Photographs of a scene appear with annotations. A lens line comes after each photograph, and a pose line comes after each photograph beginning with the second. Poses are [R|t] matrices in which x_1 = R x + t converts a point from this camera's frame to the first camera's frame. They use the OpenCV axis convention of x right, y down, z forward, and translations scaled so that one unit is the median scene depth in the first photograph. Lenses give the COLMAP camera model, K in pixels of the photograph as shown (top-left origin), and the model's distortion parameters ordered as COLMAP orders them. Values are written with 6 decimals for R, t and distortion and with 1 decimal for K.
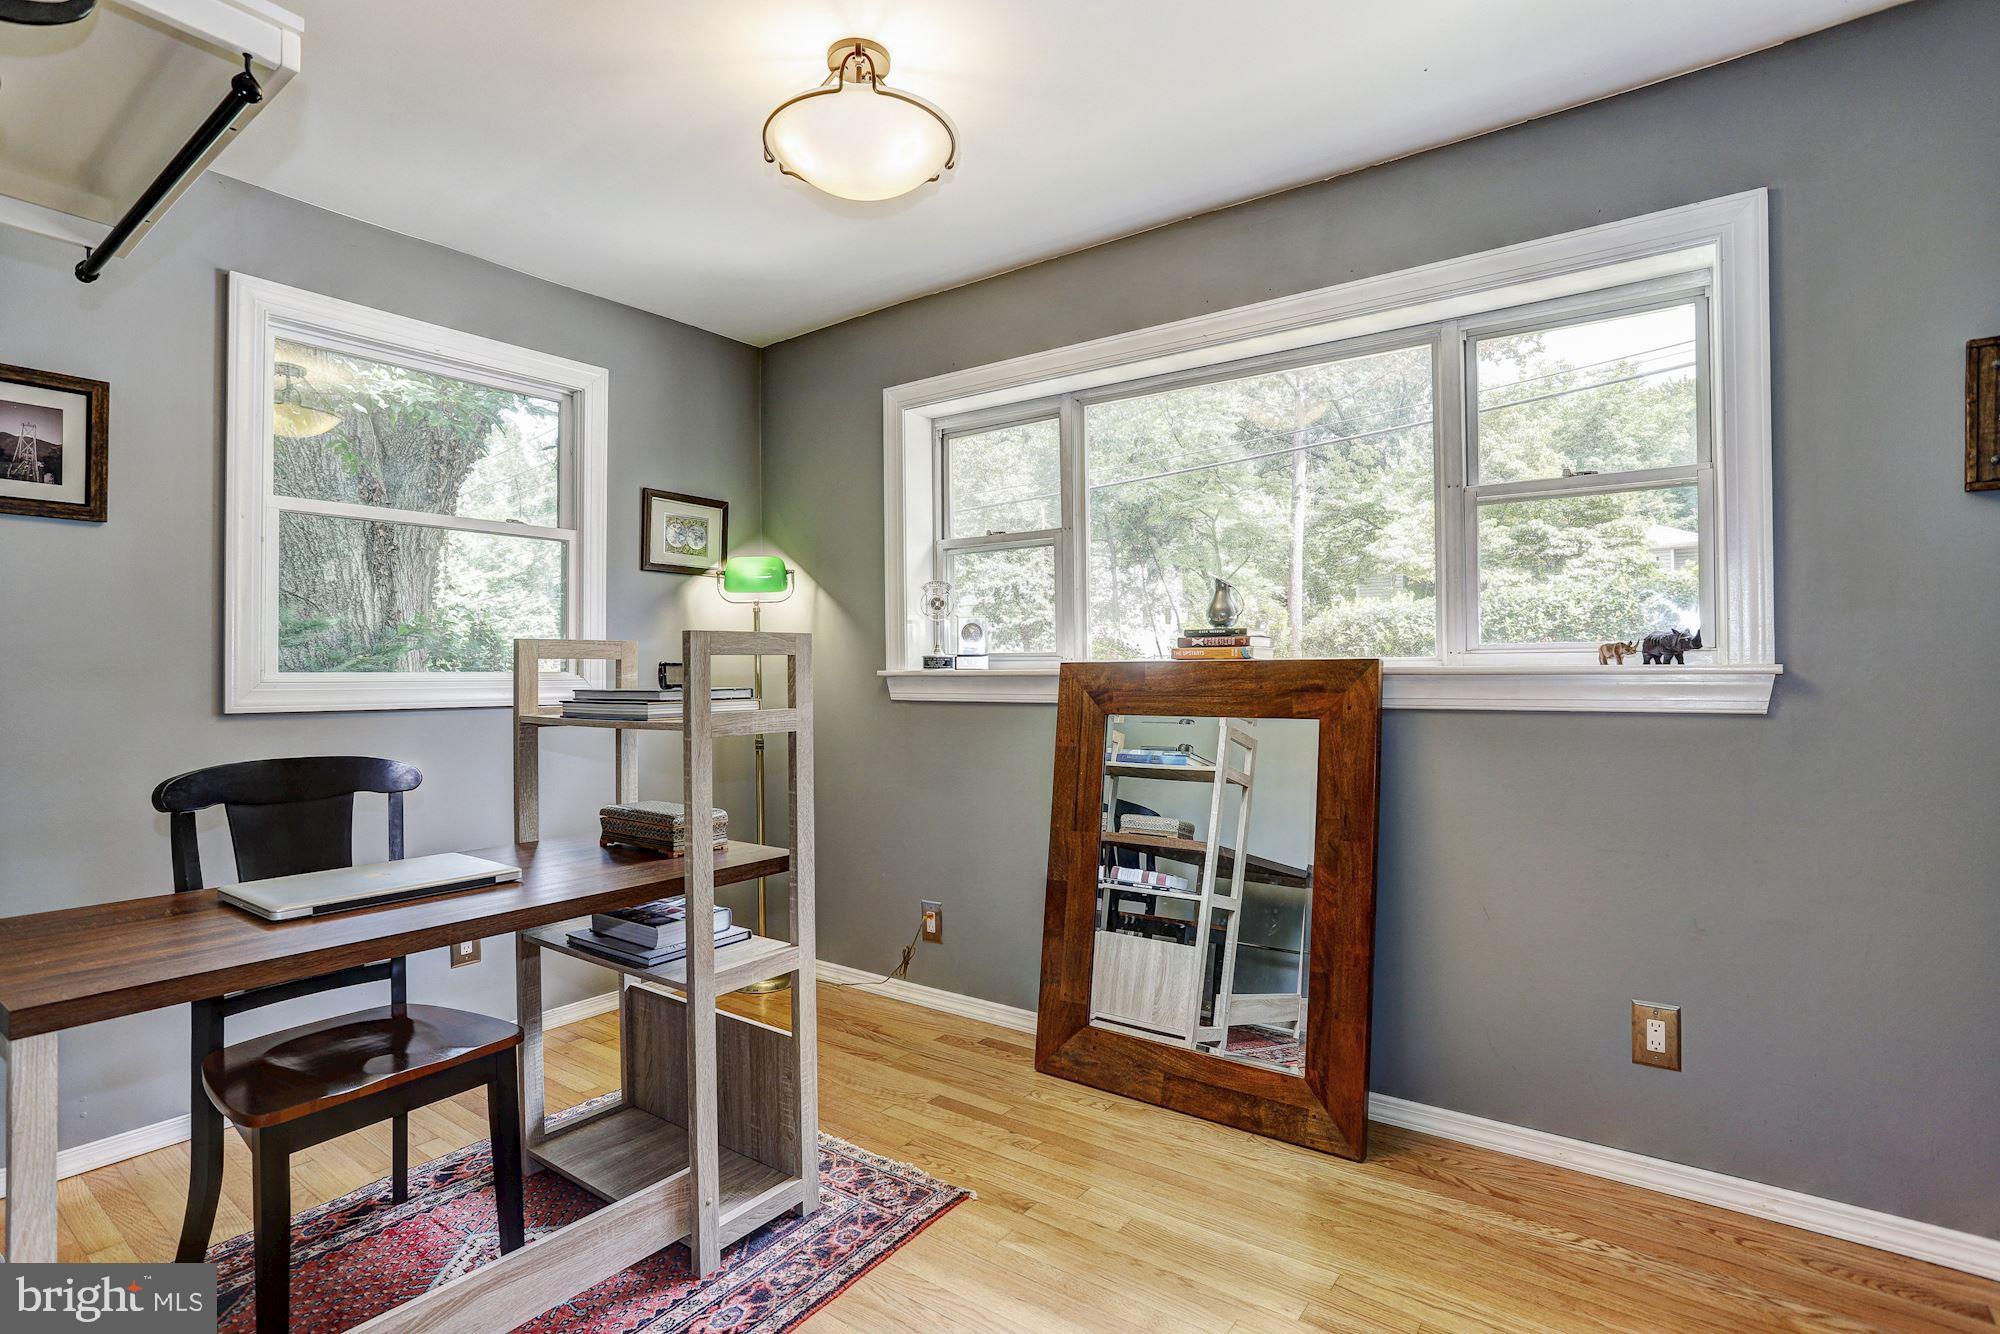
lens RADIAL K [[970.1, 0, 990.7], [0, 970.1, 662.1], [0, 0, 1]] dist [-0.069220, 0.031452]
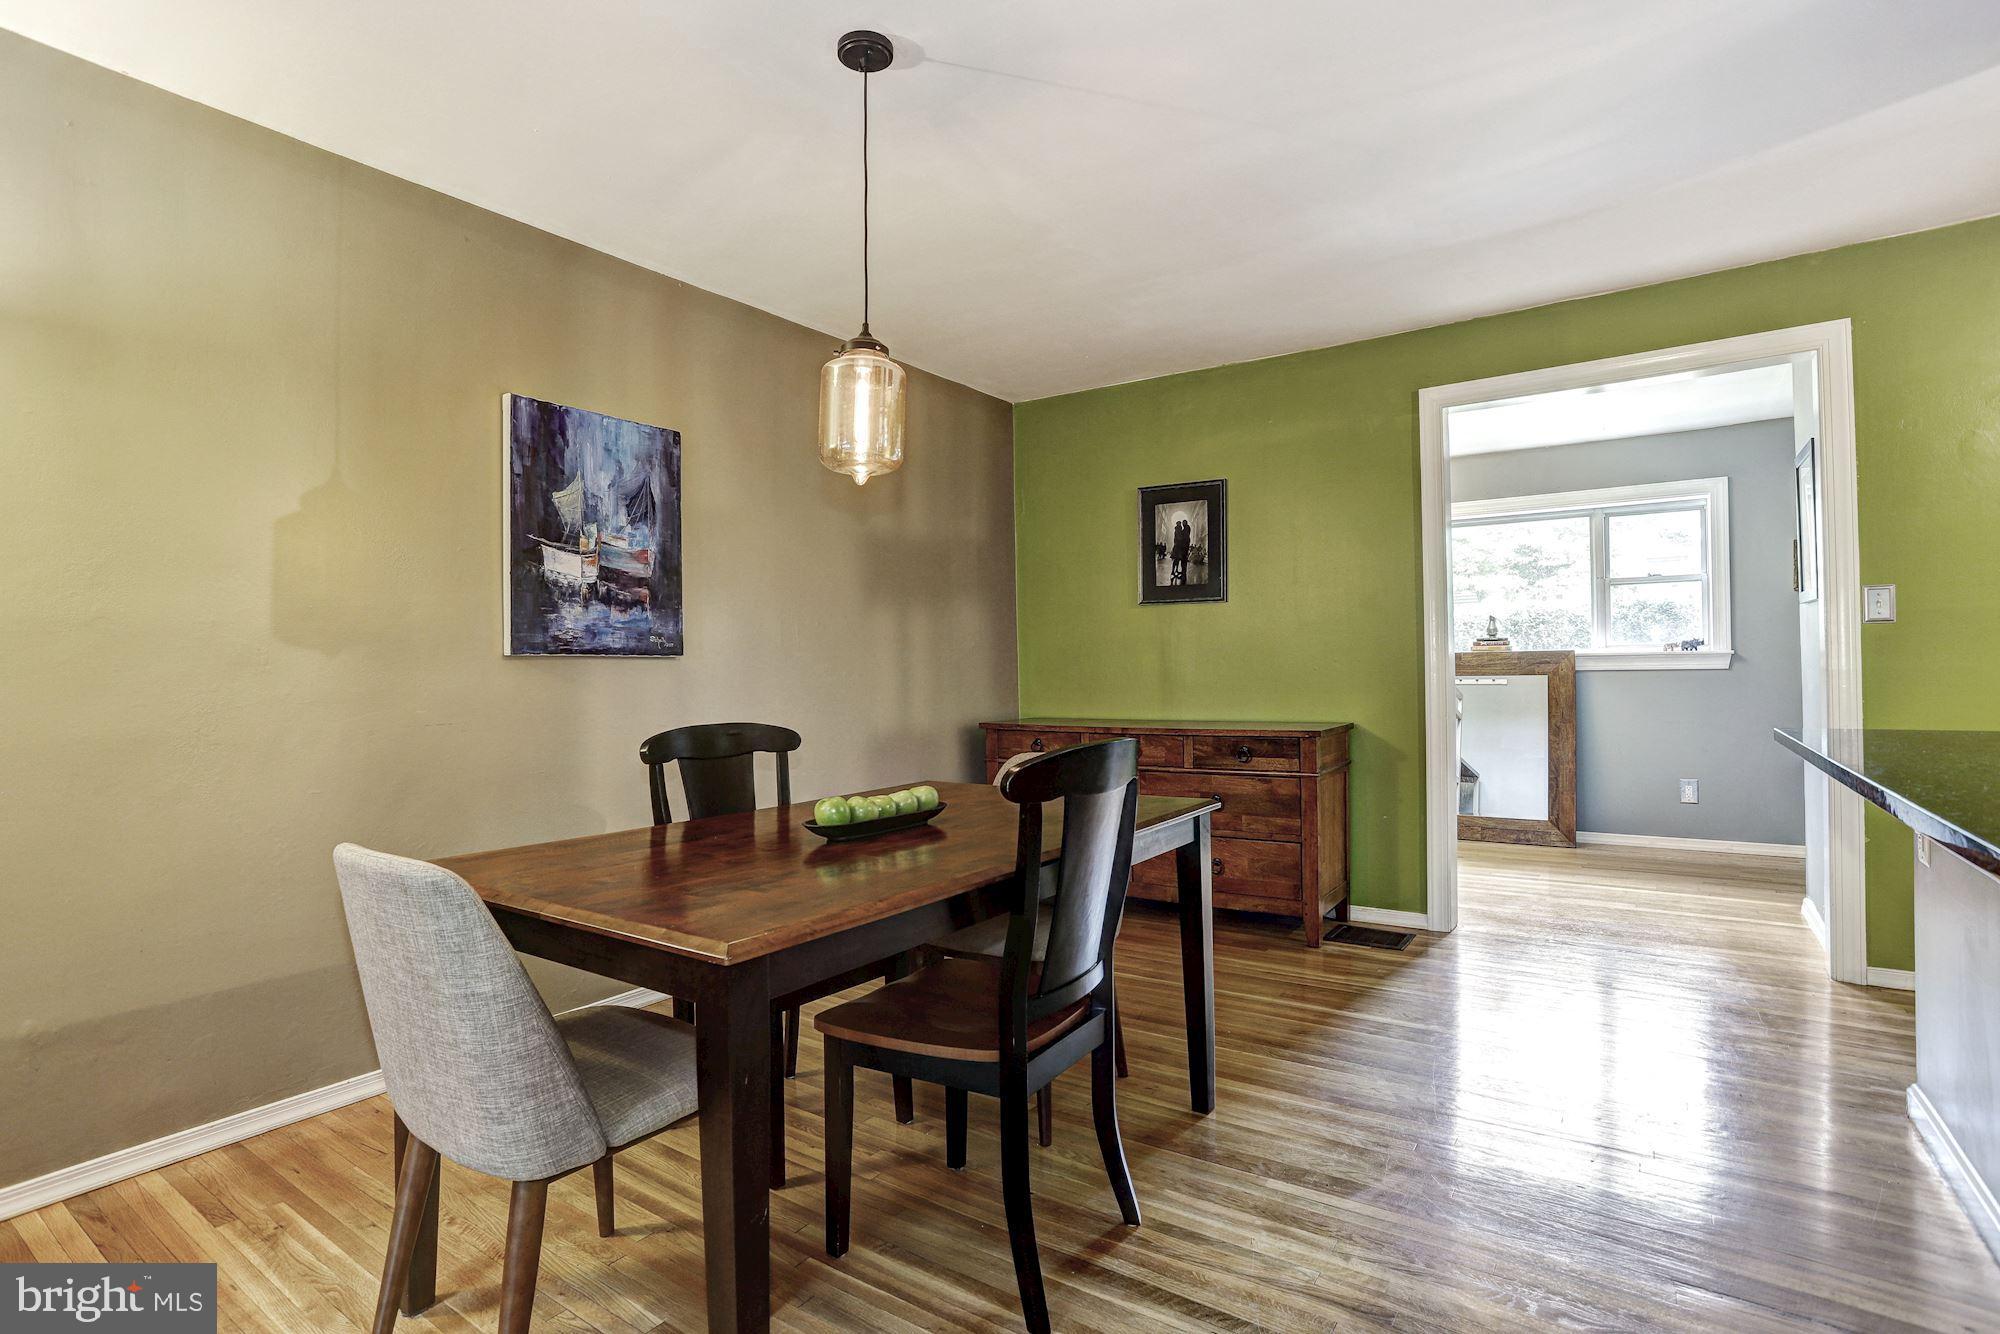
lens RADIAL K [[959.8, 0, 1000.0], [0, 959.8, 667.0], [0, 0, 1]] dist [-0.038061, 0.000412]
pose [[0.999622, -0.006220, 0.026780, -1.094323], [0.006181, 0.999980, 0.001533, 0.026477], [-0.026789, -0.001367, 0.999640, -1.341437]]
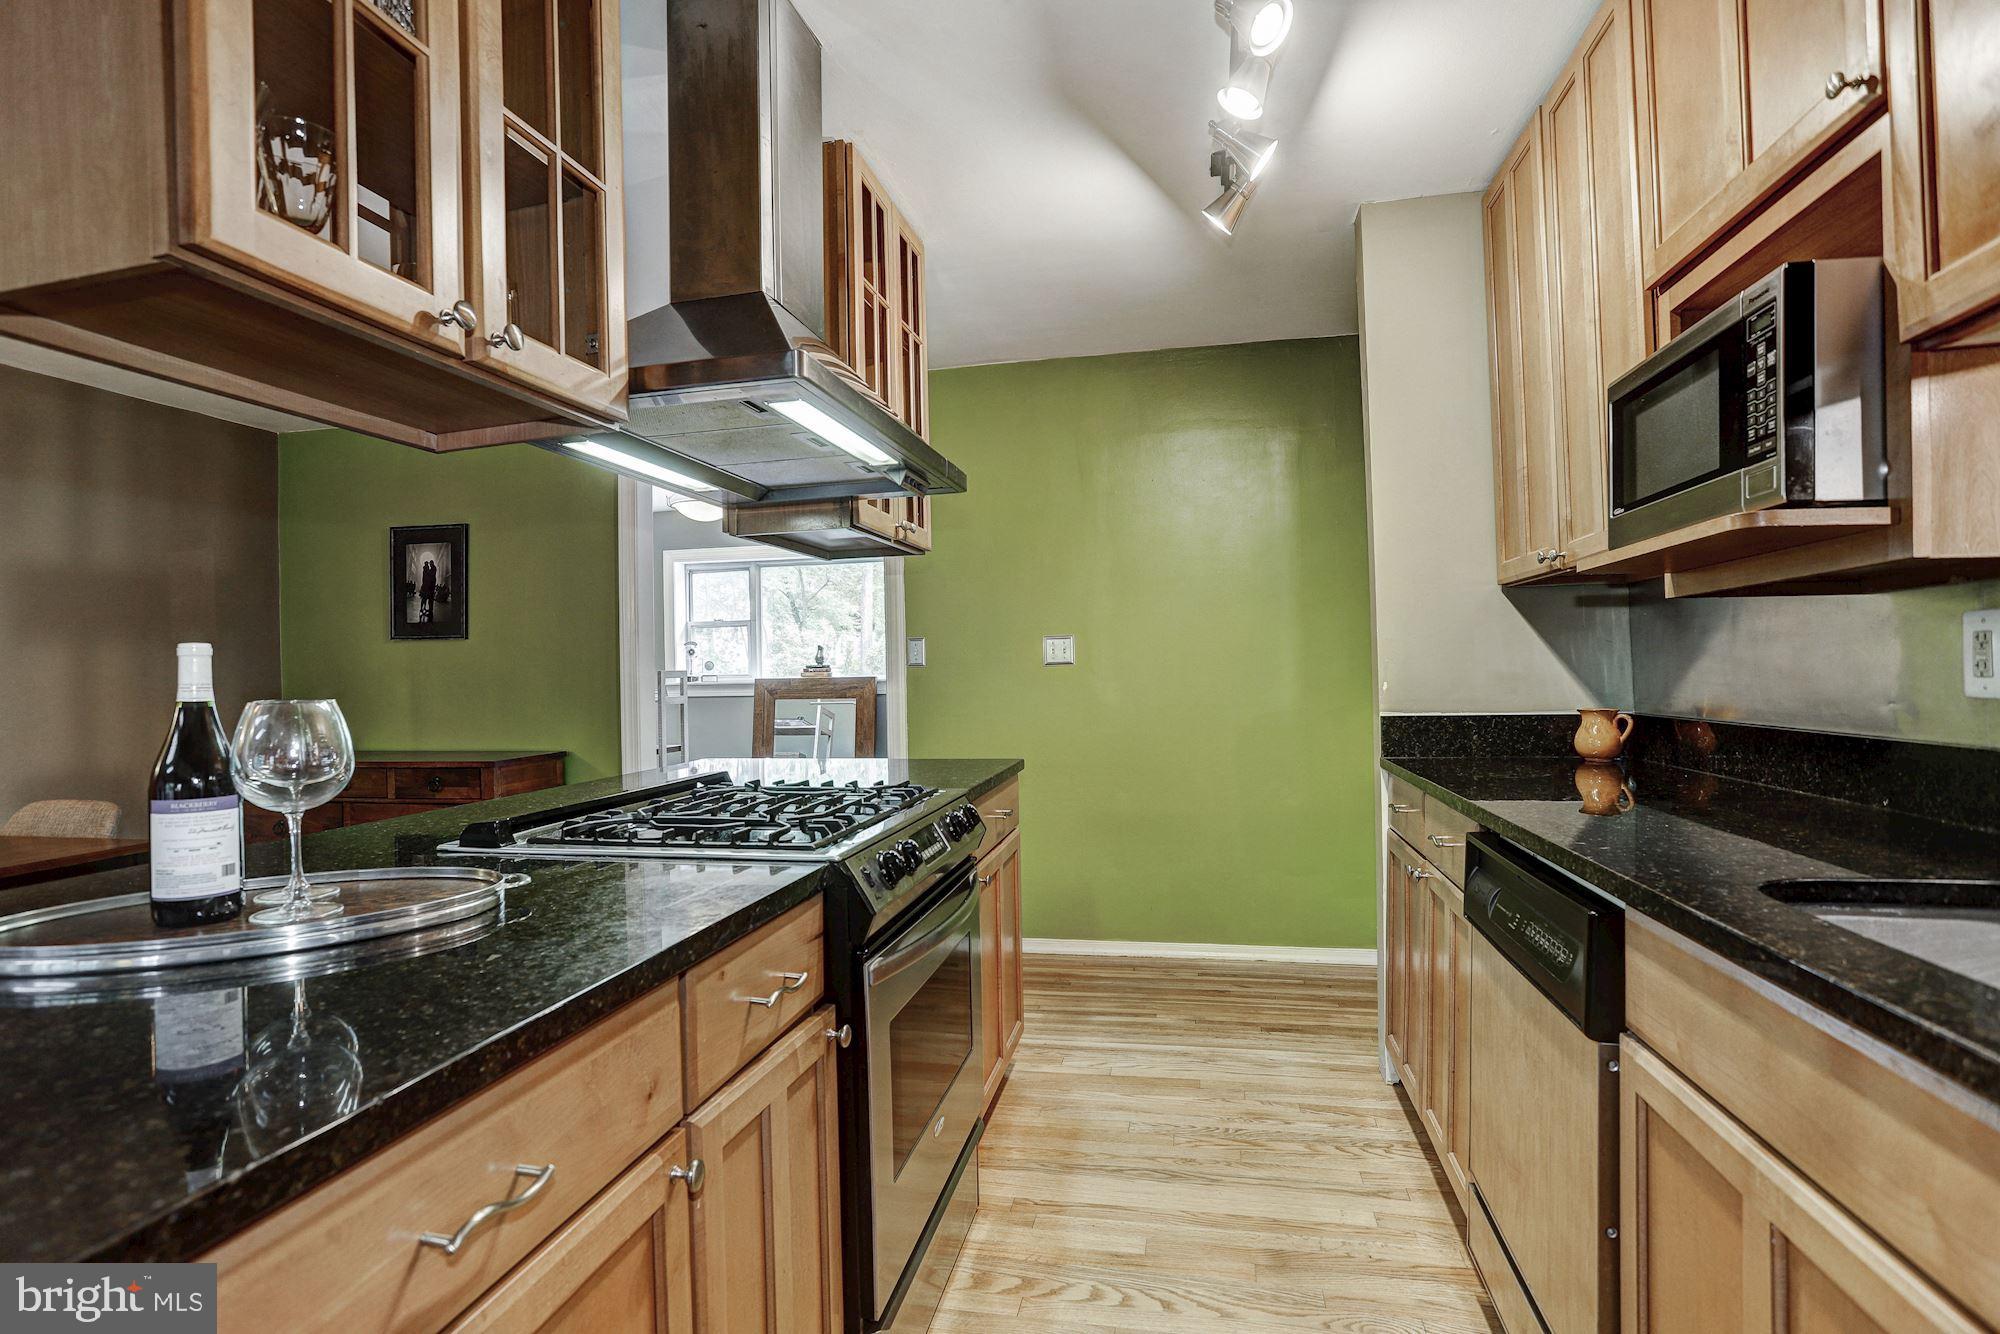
lens RADIAL K [[959.8, 0, 1000.0], [0, 959.8, 667.0], [0, 0, 1]] dist [-0.038061, 0.000412]
pose [[0.913982, -0.007111, 0.405692, -0.406306], [0.009854, 0.999941, -0.004672, -0.015823], [-0.405634, 0.008268, 0.913998, -1.730952]]
